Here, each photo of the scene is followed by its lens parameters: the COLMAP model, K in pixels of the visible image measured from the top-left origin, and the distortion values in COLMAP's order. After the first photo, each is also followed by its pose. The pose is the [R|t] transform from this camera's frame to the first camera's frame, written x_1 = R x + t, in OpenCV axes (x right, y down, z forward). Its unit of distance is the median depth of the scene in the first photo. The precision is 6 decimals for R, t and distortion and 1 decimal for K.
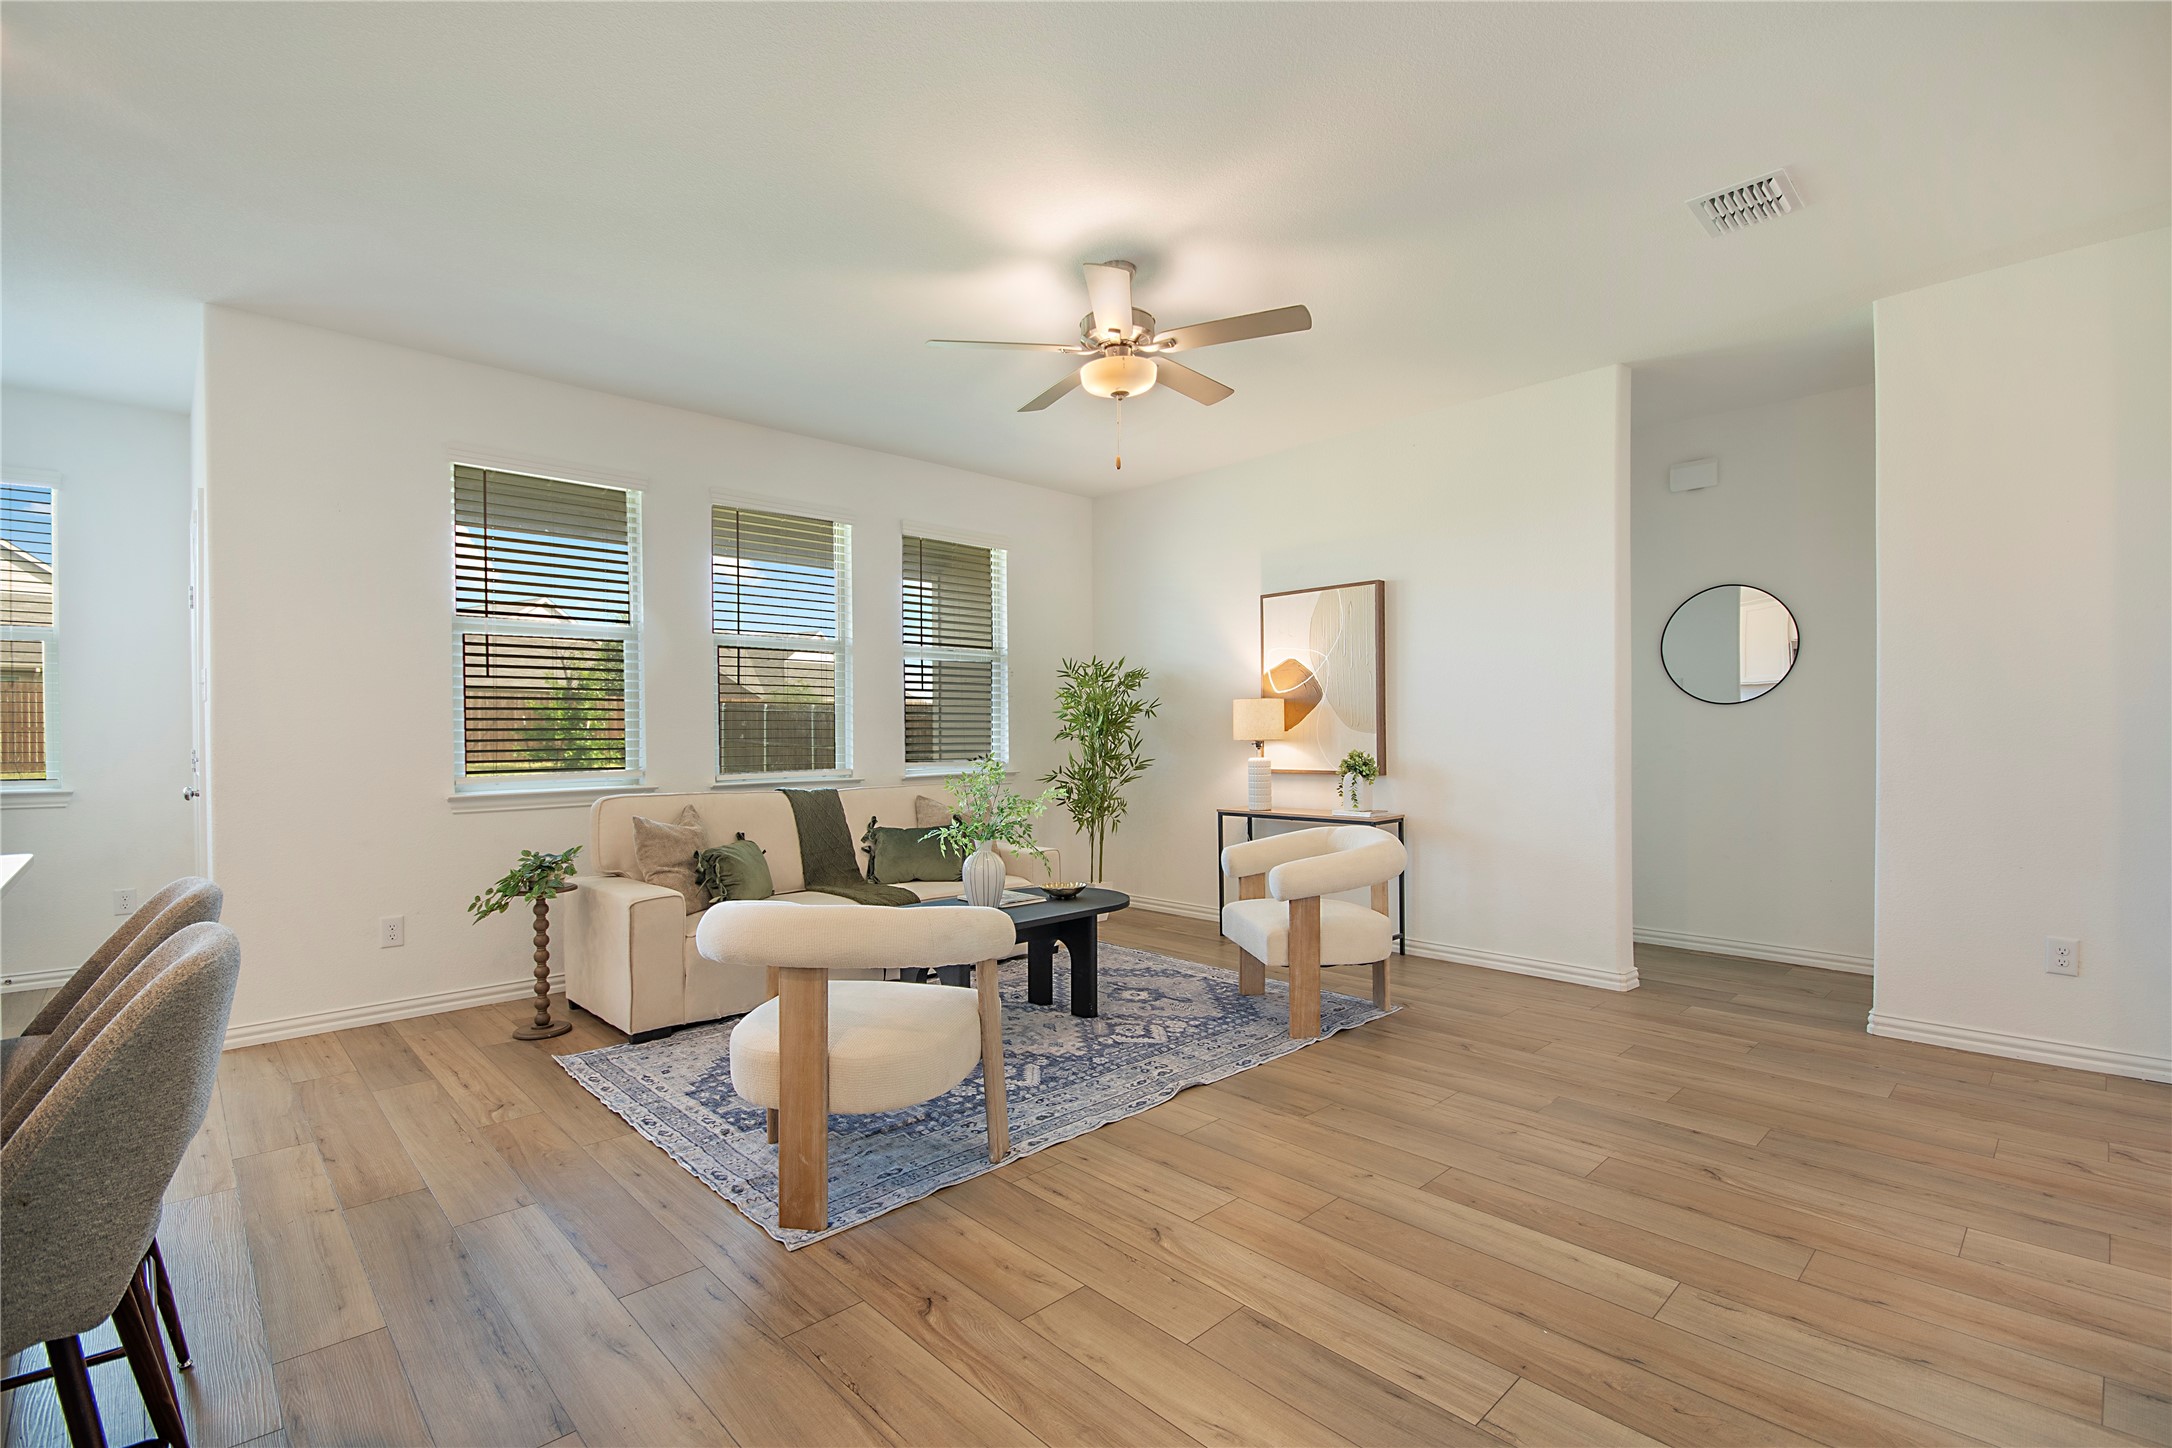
lens RADIAL K [[958.4, 0, 1089.0], [0, 958.4, 744.8], [0, 0, 1]] dist [-0.001370, -0.002135]
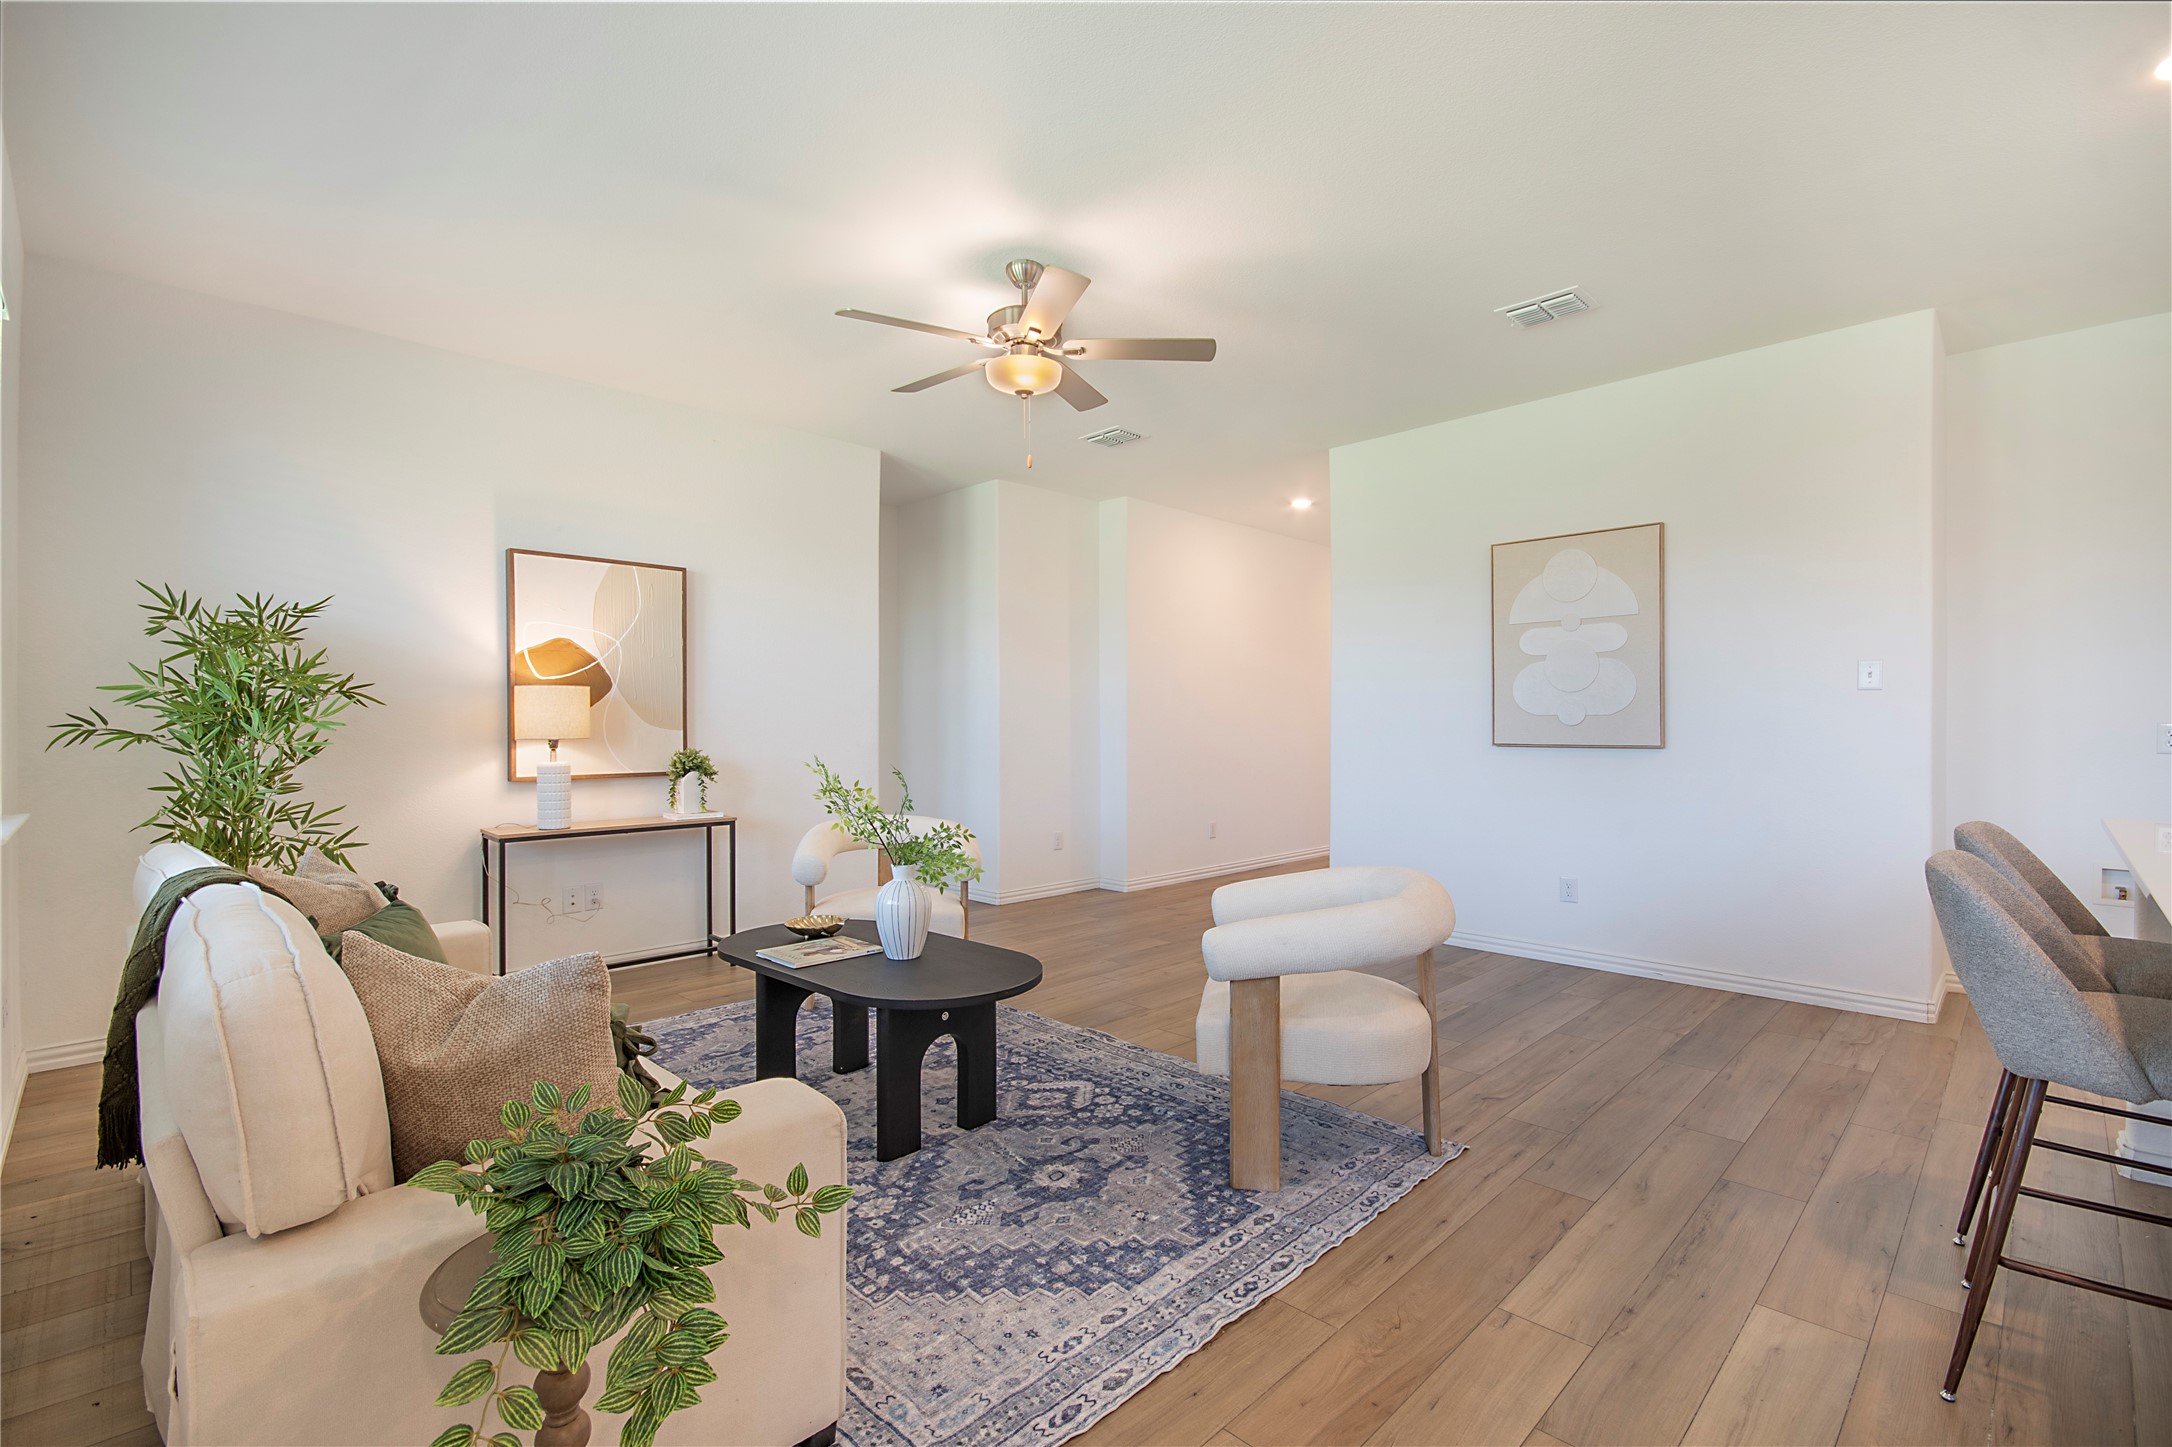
lens RADIAL K [[958.4, 0, 1062.9], [0, 958.4, 719.2], [0, 0, 1]] dist [-0.001370, -0.002135]
pose [[0.010528, 0.011647, 0.999877, -1.086993], [0.020041, 0.999729, -0.011856, -0.006201], [-0.999744, 0.020164, 0.010291, 1.056271]]
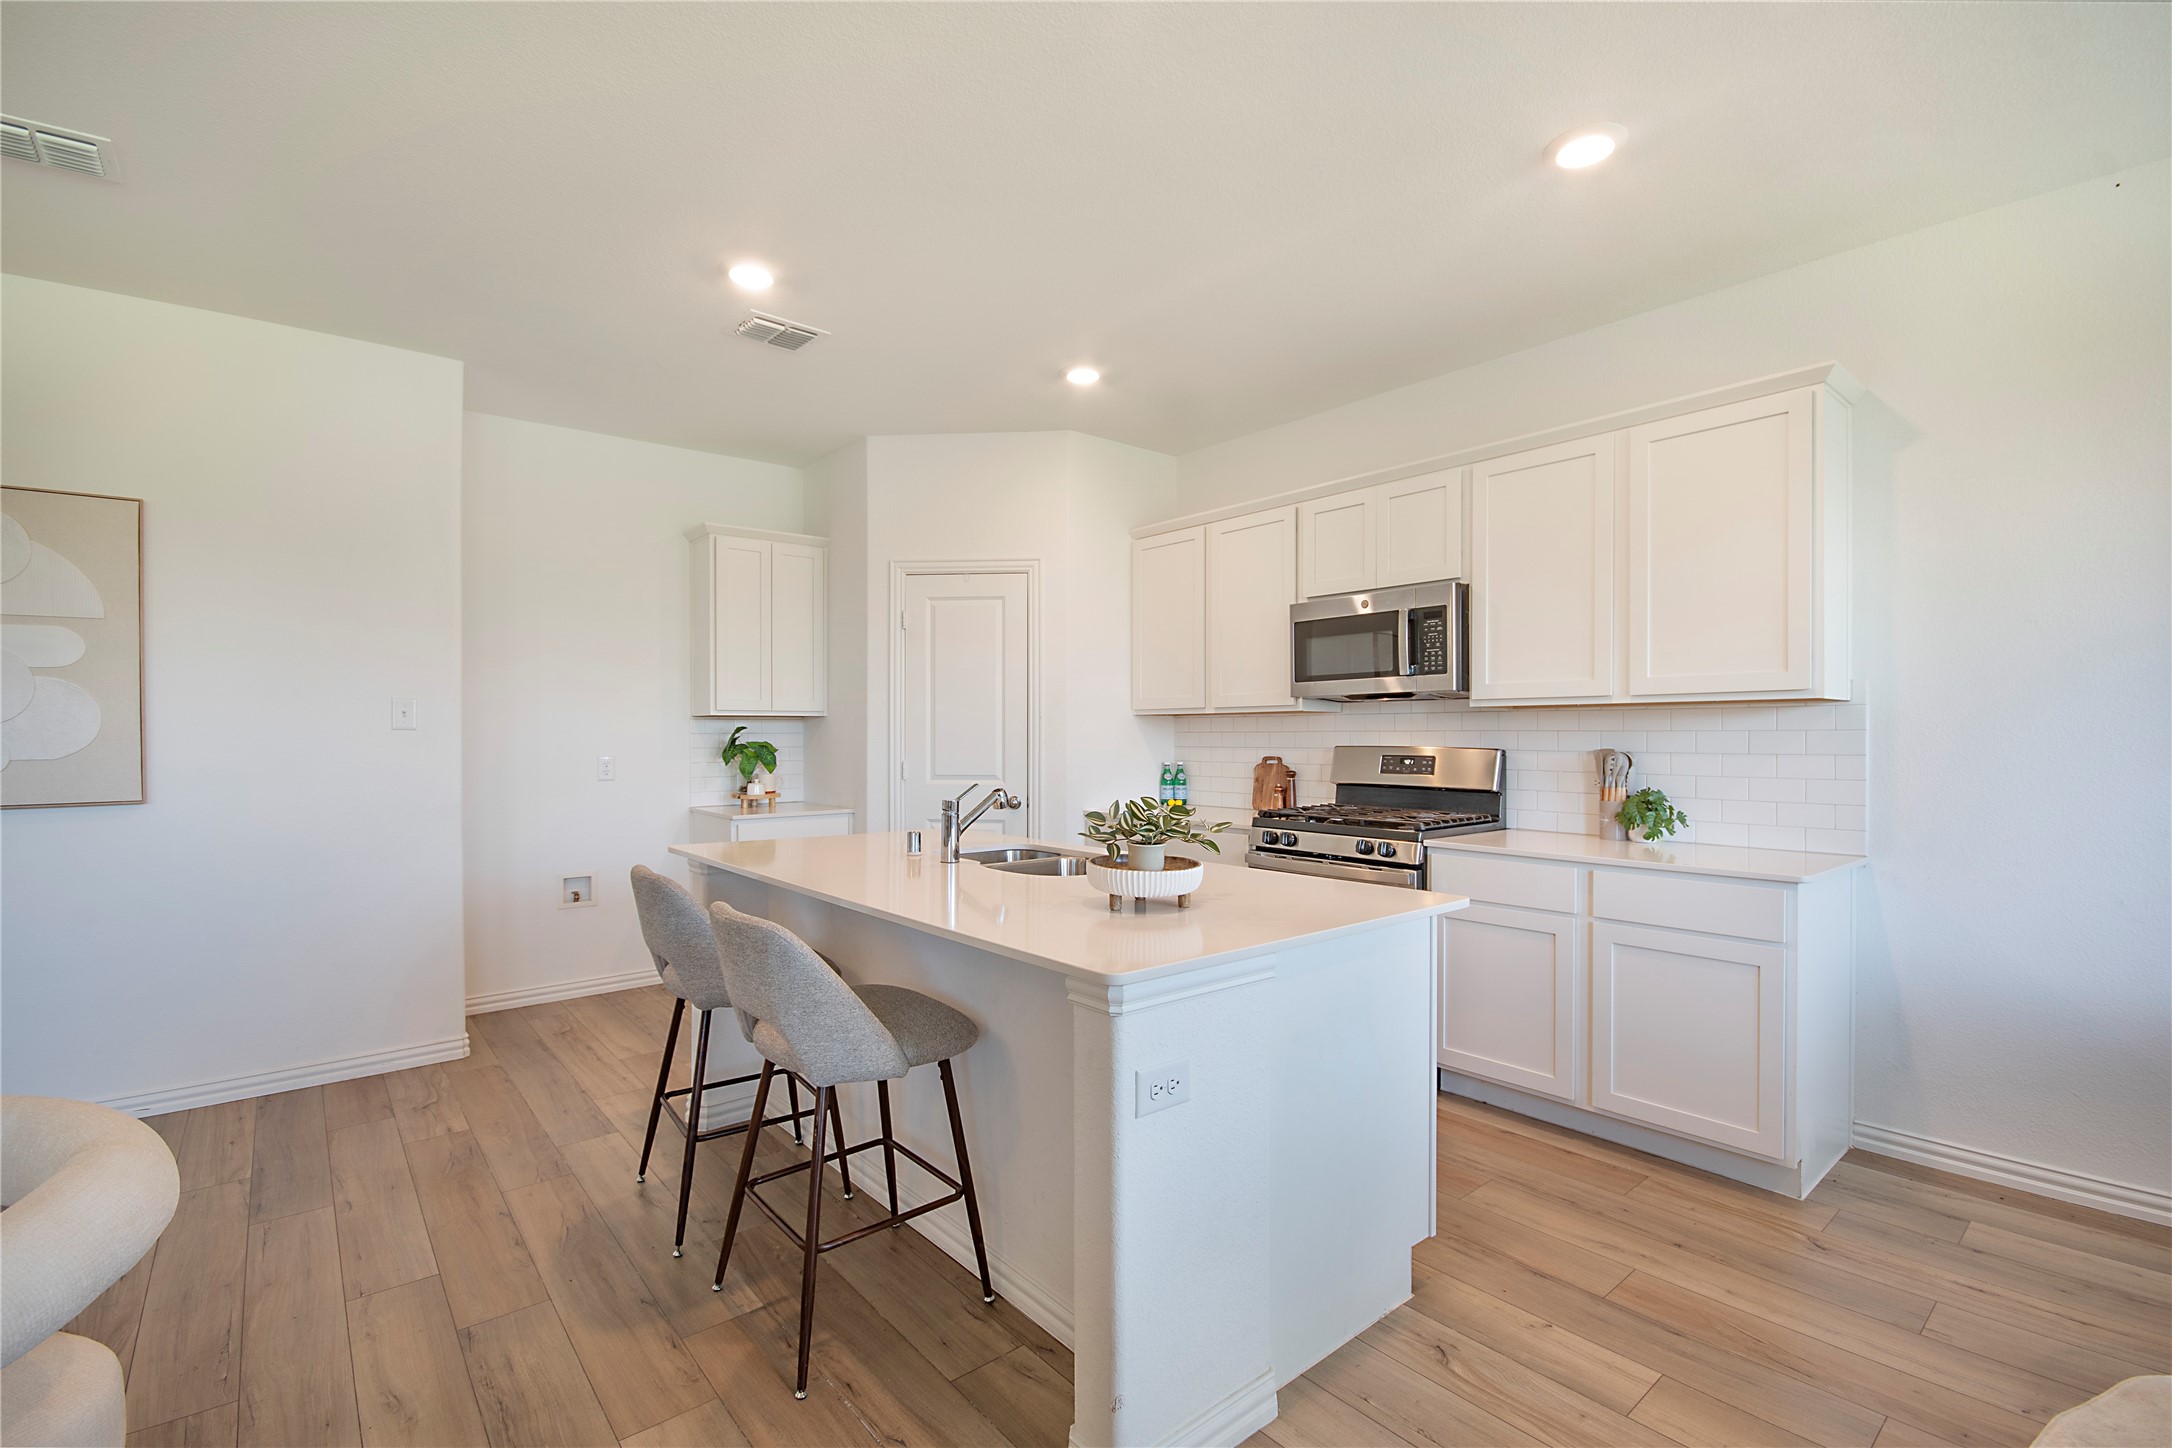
lens RADIAL K [[958.4, 0, 1097.3], [0, 958.4, 729.4], [0, 0, 1]] dist [-0.001370, -0.002135]
pose [[-0.997451, 0.007771, 0.070926, -0.779196], [0.008827, 0.999855, 0.014591, -0.049682], [-0.070802, 0.015180, -0.997375, 1.154453]]
